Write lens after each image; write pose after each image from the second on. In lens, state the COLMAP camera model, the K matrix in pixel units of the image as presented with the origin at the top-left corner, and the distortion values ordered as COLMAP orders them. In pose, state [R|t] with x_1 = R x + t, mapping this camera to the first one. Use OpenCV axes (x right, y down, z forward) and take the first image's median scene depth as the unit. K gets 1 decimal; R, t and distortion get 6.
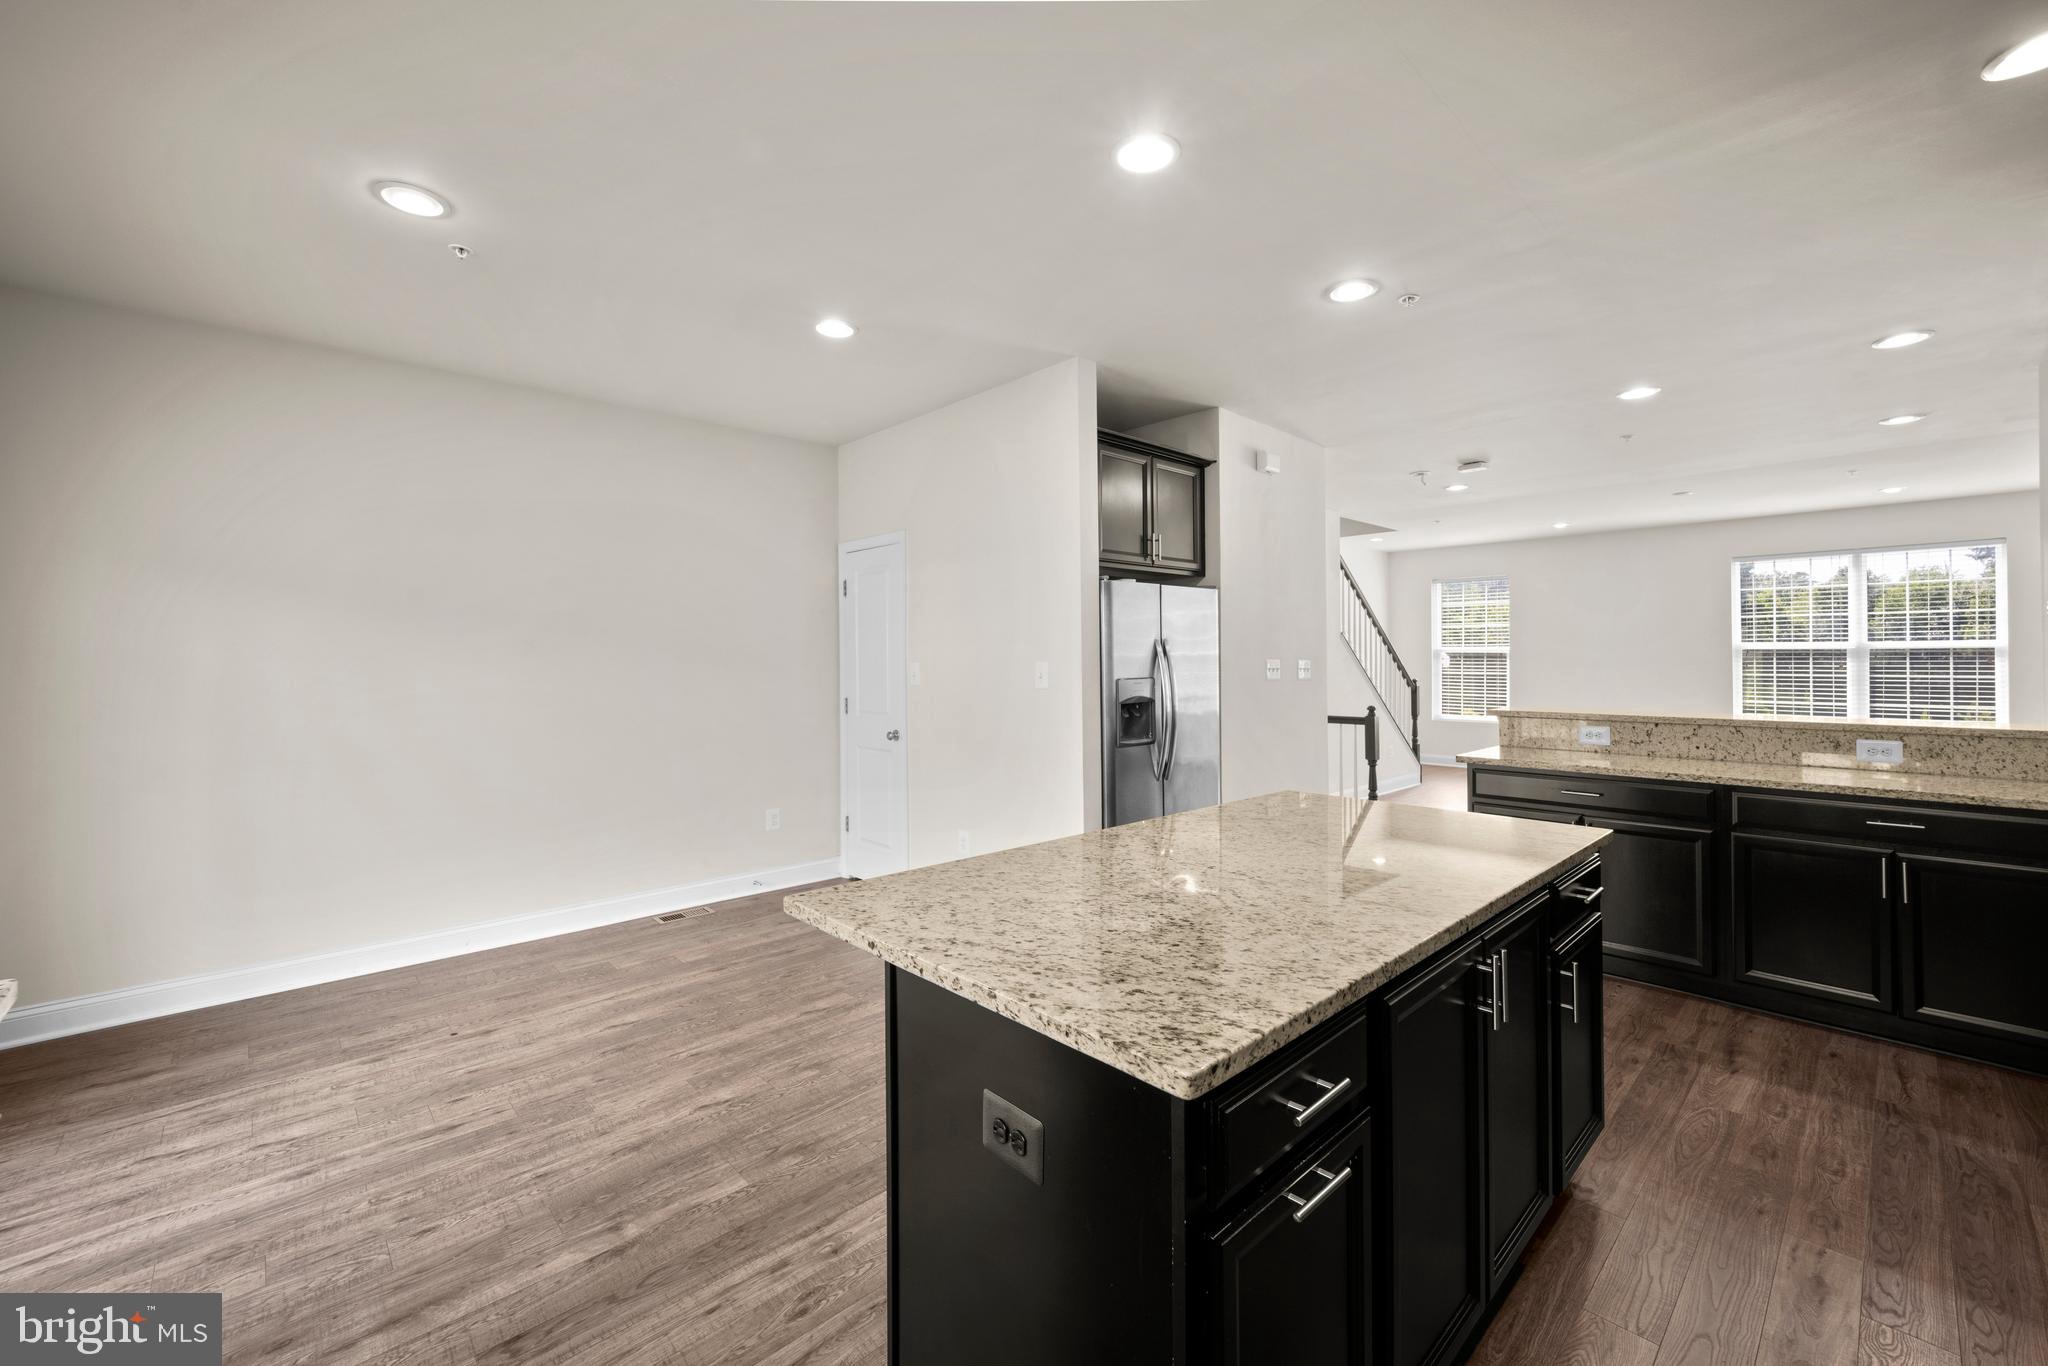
lens RADIAL K [[830.0, 0, 1047.7], [0, 830.0, 683.0], [0, 0, 1]] dist [0.001254, -0.000364]
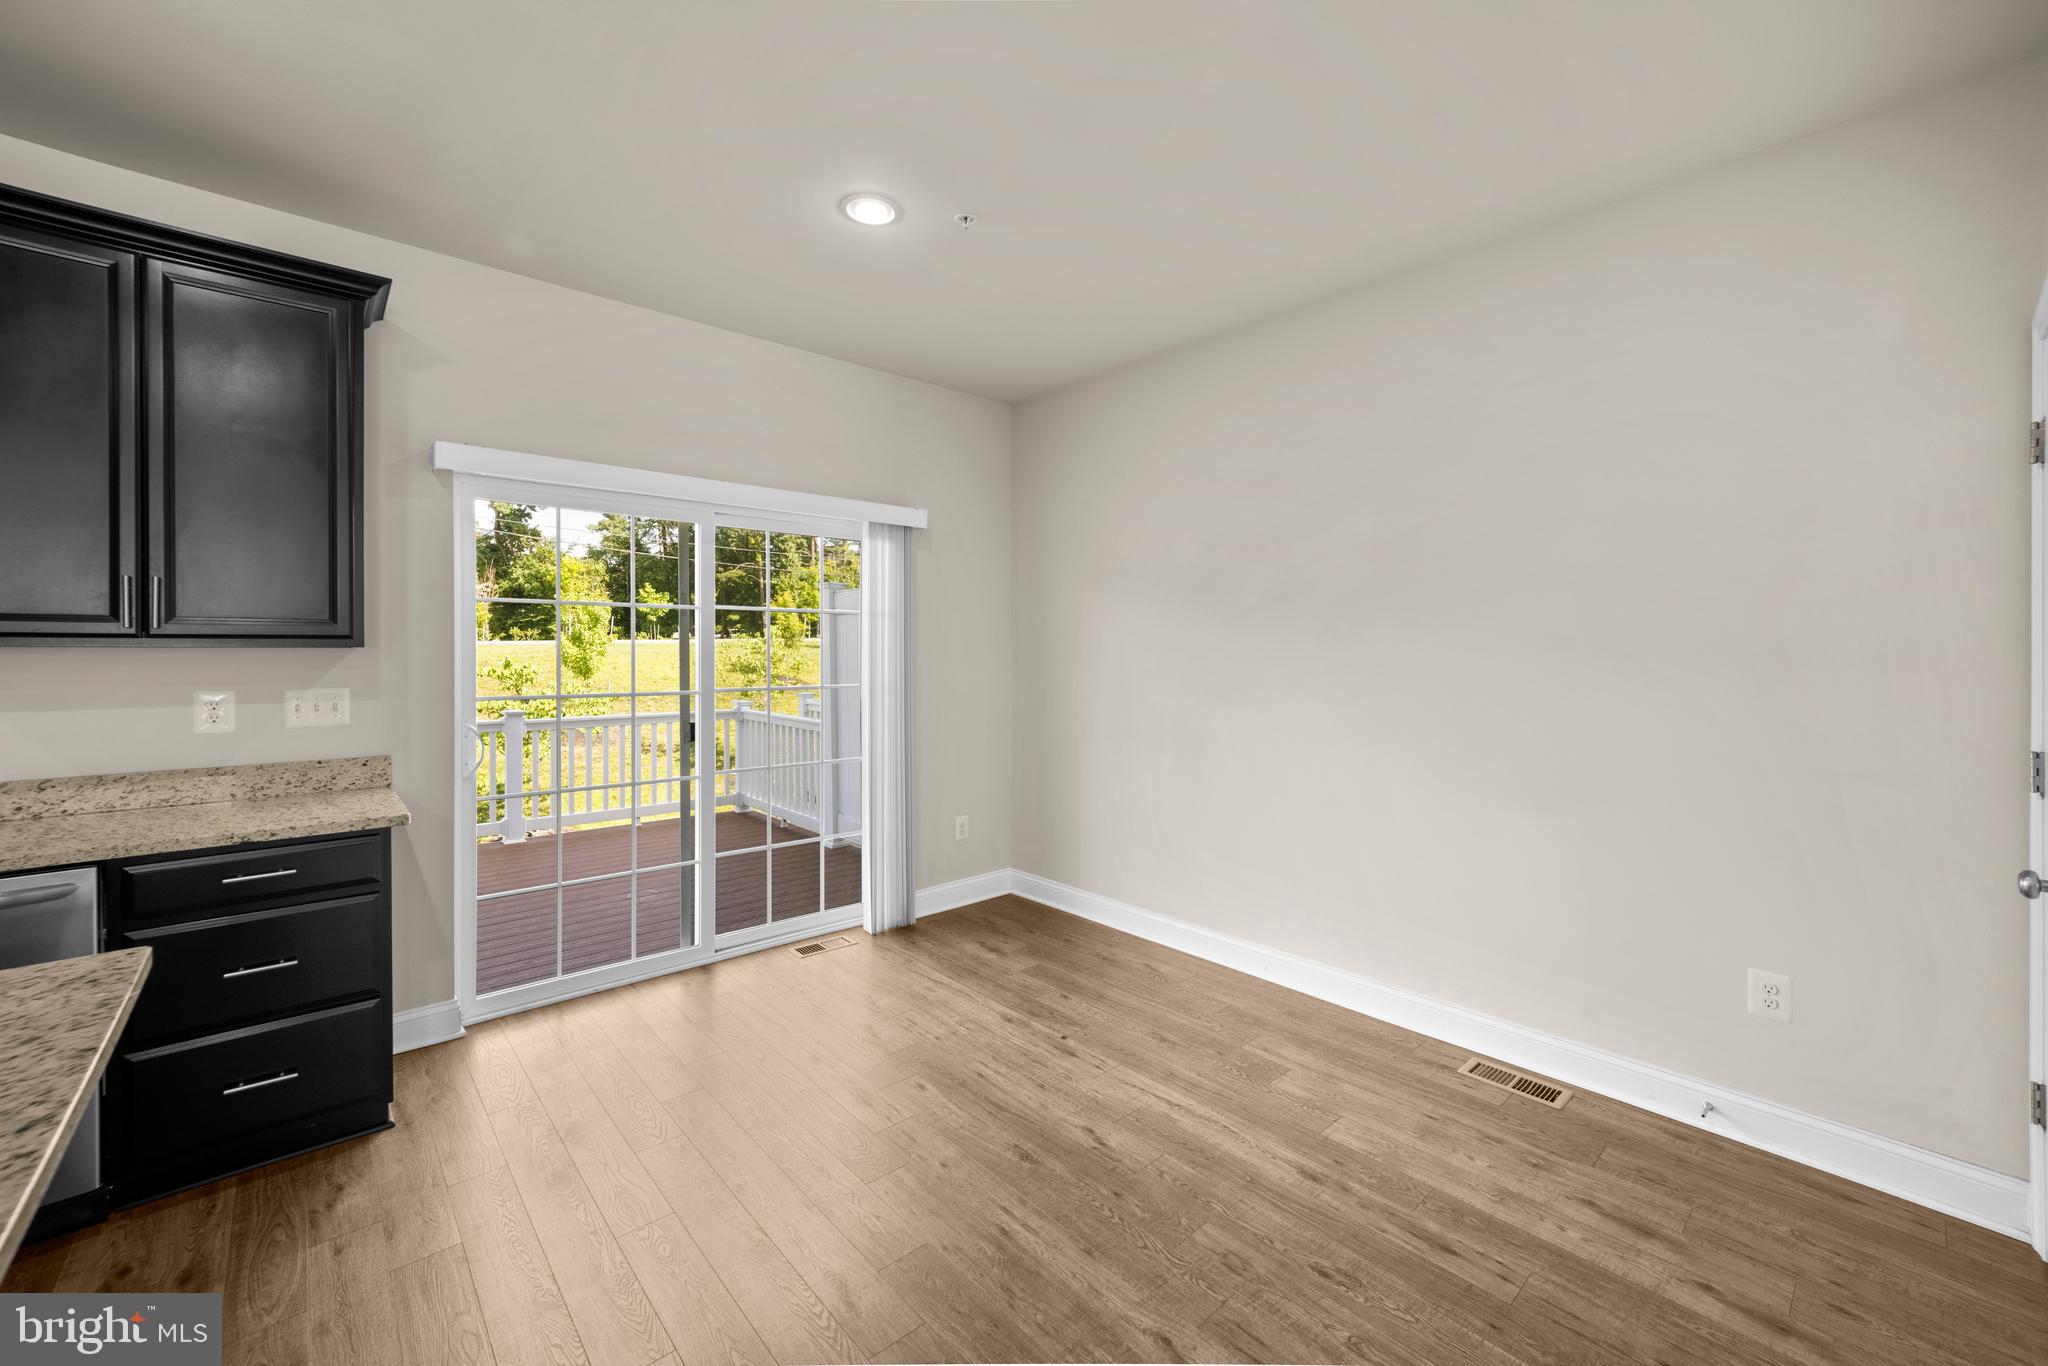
lens RADIAL K [[822.7, 0, 1020.8], [0, 822.7, 656.3], [0, 0, 1]] dist [-0.009517, 0.005909]
pose [[-0.047765, 0.012957, -0.998775, 0.200060], [-0.030077, 0.999444, 0.014404, -0.022549], [0.998406, 0.030728, -0.047349, 0.897109]]
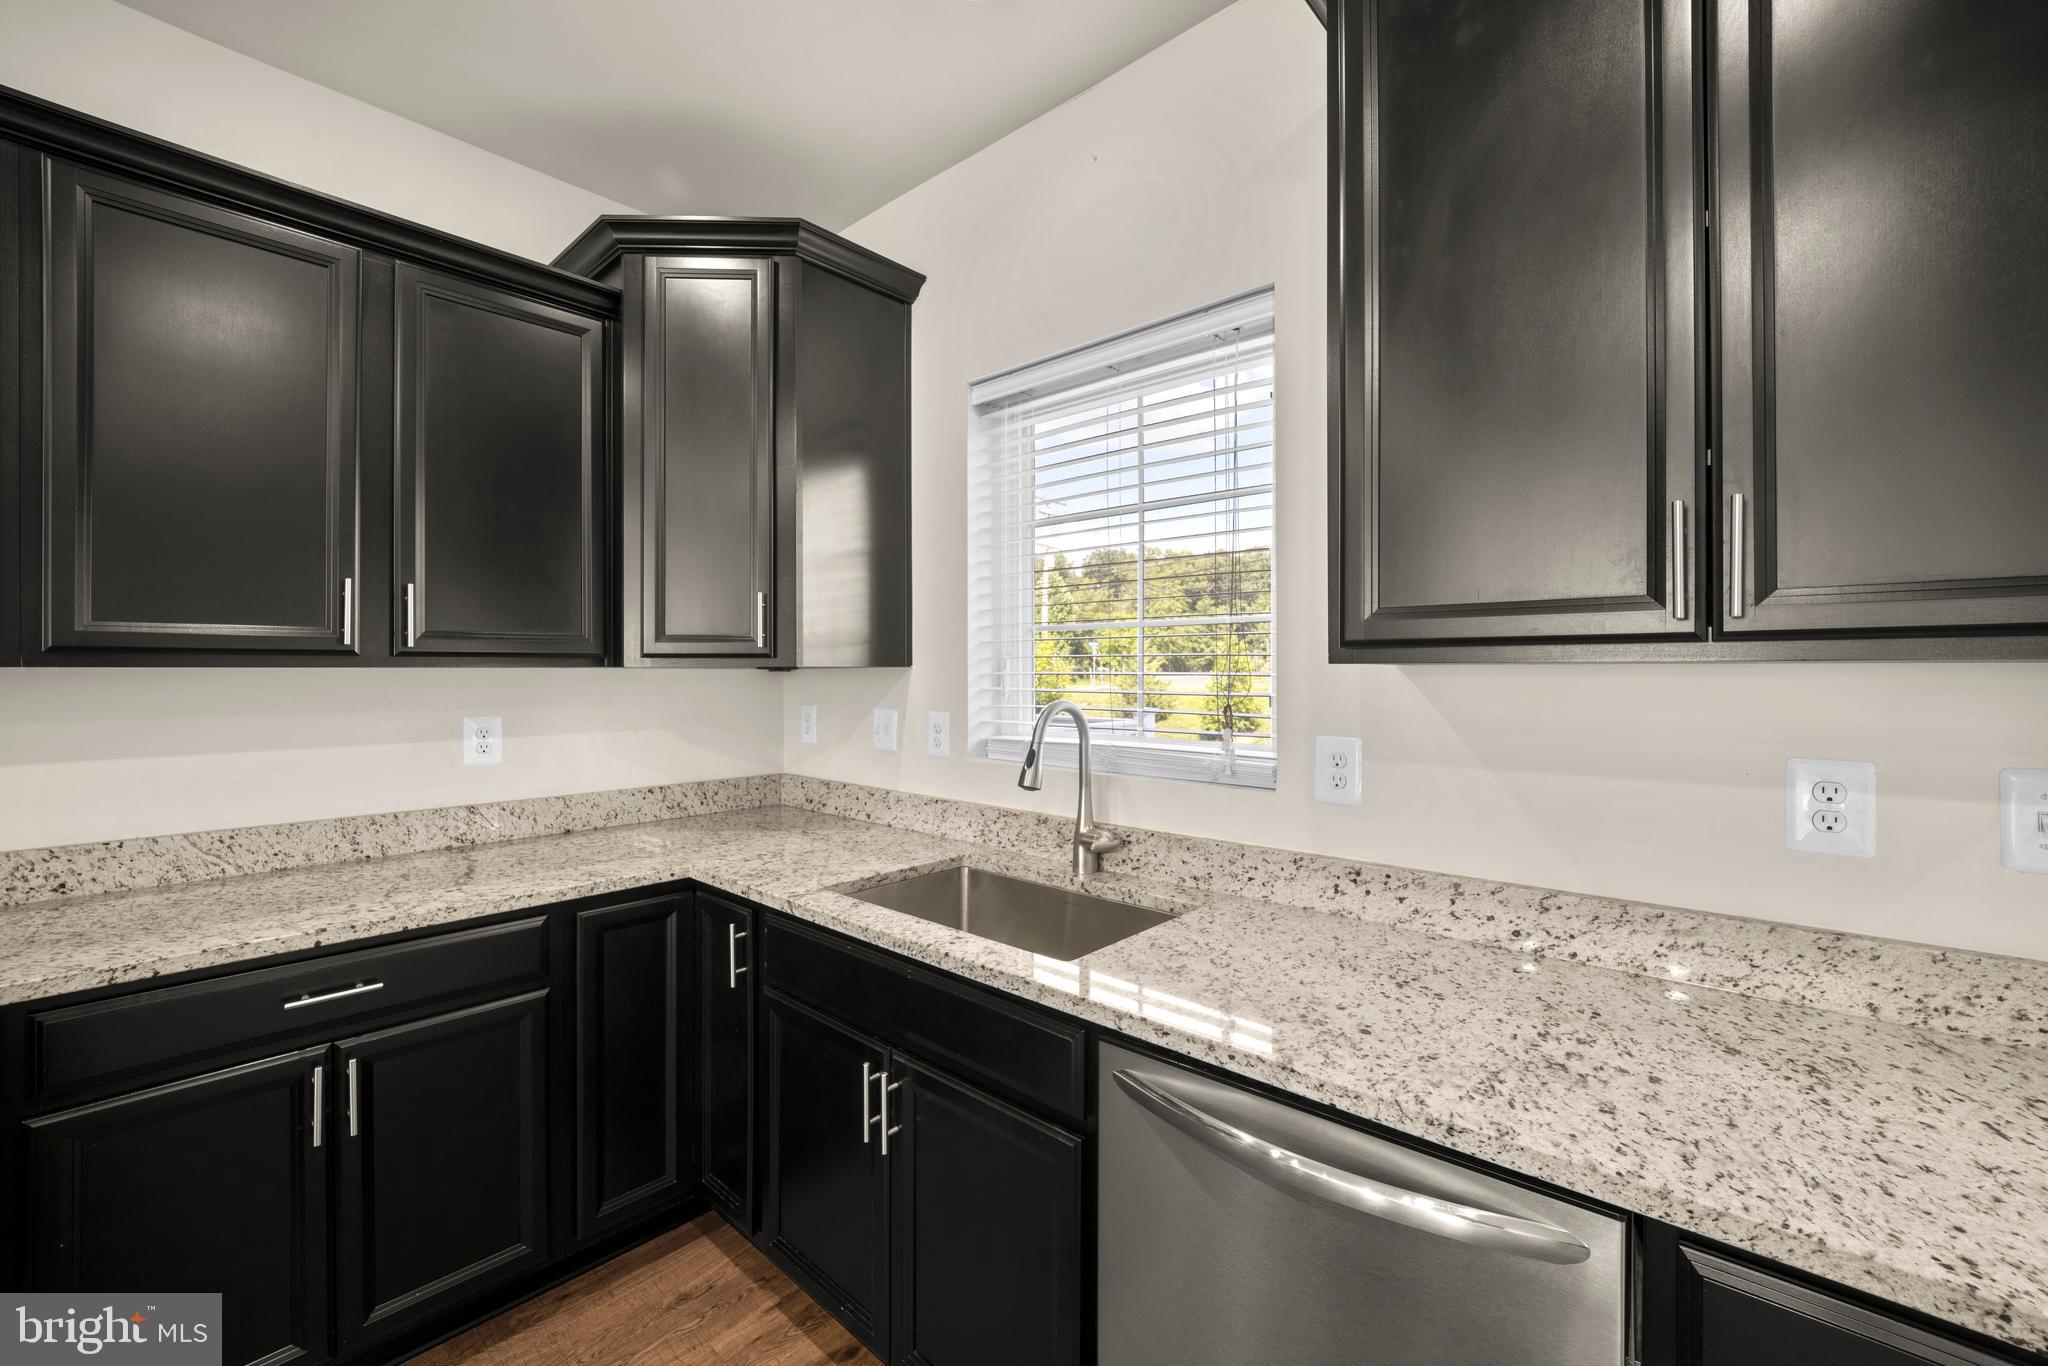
lens RADIAL K [[830.3, 0, 1029.7], [0, 830.3, 672.2], [0, 0, 1]] dist [-0.010762, 0.000097]
pose [[-0.997516, 0.008416, -0.069934, -0.165766], [0.006196, 0.999472, 0.031904, -0.006418], [0.070165, 0.031392, -0.997041, 0.433795]]
